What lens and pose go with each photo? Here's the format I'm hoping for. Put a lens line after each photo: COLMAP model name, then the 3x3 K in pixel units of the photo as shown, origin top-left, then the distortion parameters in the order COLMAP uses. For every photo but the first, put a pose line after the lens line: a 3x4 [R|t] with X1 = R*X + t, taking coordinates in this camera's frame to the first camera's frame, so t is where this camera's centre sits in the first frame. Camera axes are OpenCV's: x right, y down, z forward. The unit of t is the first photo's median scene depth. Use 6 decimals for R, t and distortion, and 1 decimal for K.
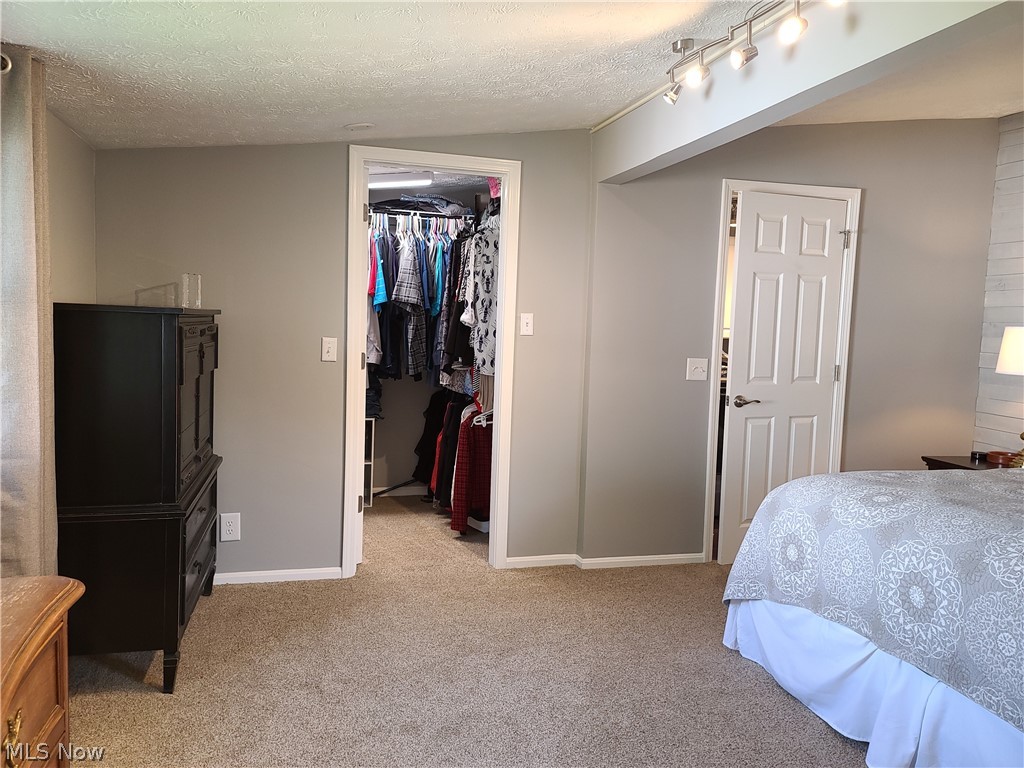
lens RADIAL K [[751.2, 0, 516.4], [0, 751.2, 381.9], [0, 0, 1]] dist [0.074150, -0.041454]
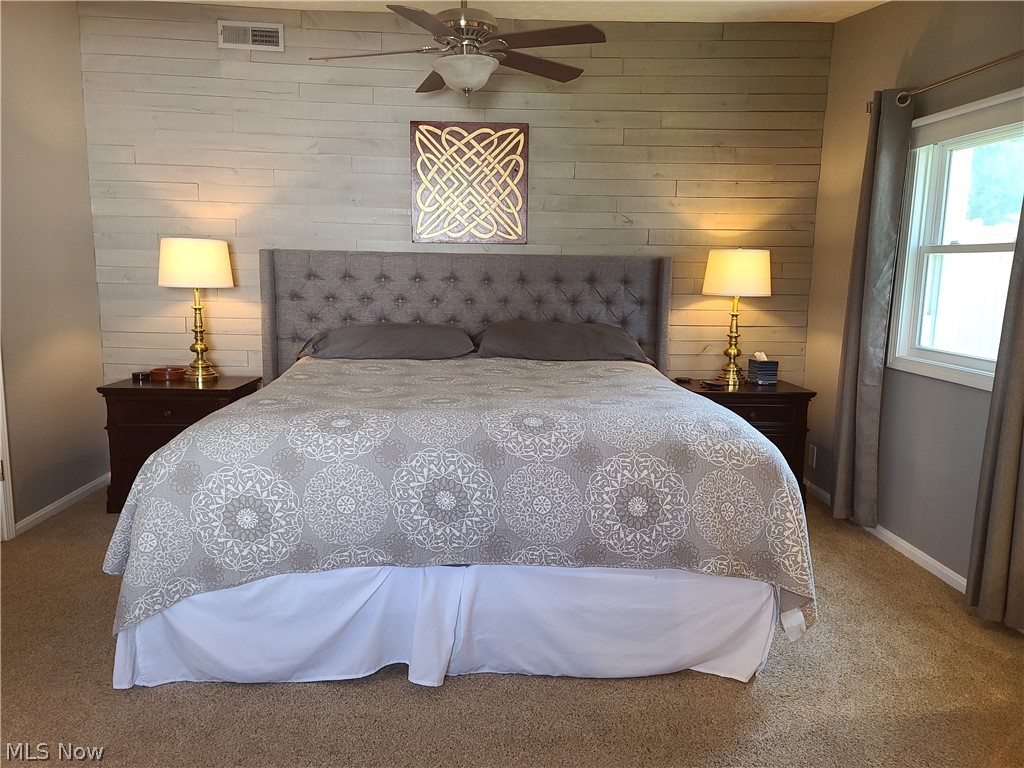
lens RADIAL K [[751.2, 0, 515.0], [0, 751.2, 383.9], [0, 0, 1]] dist [0.074150, -0.041454]
pose [[0.218522, -0.180809, 0.958935, -0.344586], [0.072497, 0.982977, 0.168821, -0.034002], [-0.973135, 0.032629, 0.227910, 0.571751]]
